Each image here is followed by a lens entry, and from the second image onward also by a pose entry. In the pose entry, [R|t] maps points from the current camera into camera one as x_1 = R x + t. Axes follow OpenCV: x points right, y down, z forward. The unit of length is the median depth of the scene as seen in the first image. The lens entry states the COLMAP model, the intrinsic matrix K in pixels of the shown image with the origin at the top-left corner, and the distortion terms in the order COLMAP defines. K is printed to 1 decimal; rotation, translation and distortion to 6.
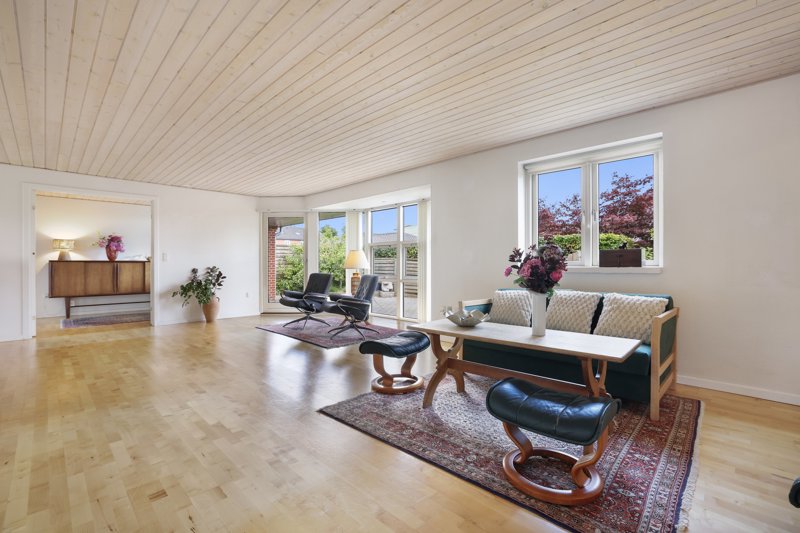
lens RADIAL K [[350.7, 0, 399.3], [0, 350.7, 254.2], [0, 0, 1]] dist [-0.023225, 0.000147]
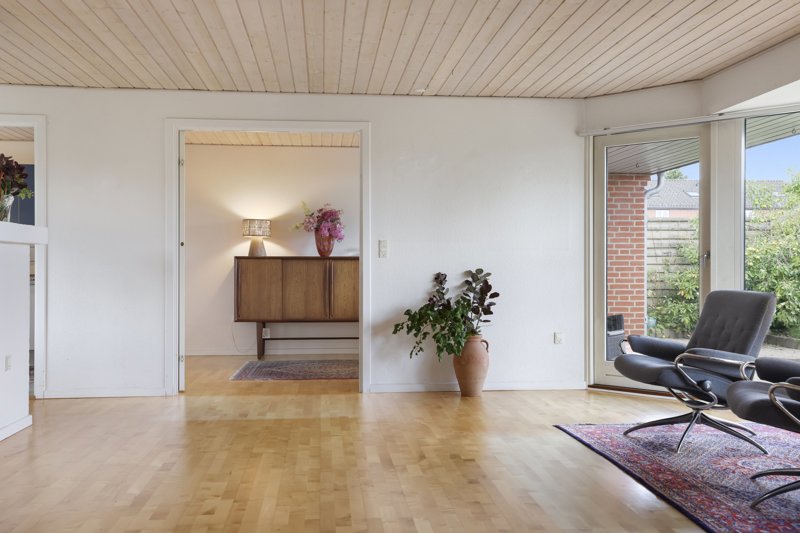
lens RADIAL K [[762.8, 0, 399.7], [0, 762.8, 261.3], [0, 0, 1]] dist [0.110062, 0.007052]
pose [[0.769549, 0.001816, -0.638586, 0.007082], [0.014089, 0.999704, 0.019821, 0.004553], [0.638433, -0.024250, 0.769295, 0.188104]]
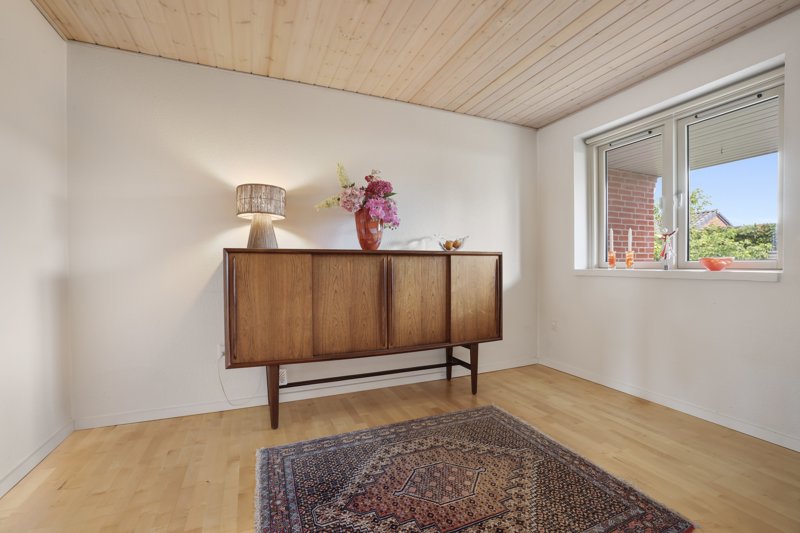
lens RADIAL K [[338.4, 0, 400.0], [0, 338.4, 266.5], [0, 0, 1]] dist [-0.012125, 0.000273]
pose [[0.912999, 0.029058, -0.406926, -0.734066], [-0.004358, 0.998098, 0.061496, 0.015160], [0.407939, -0.054373, 0.911389, 0.768665]]
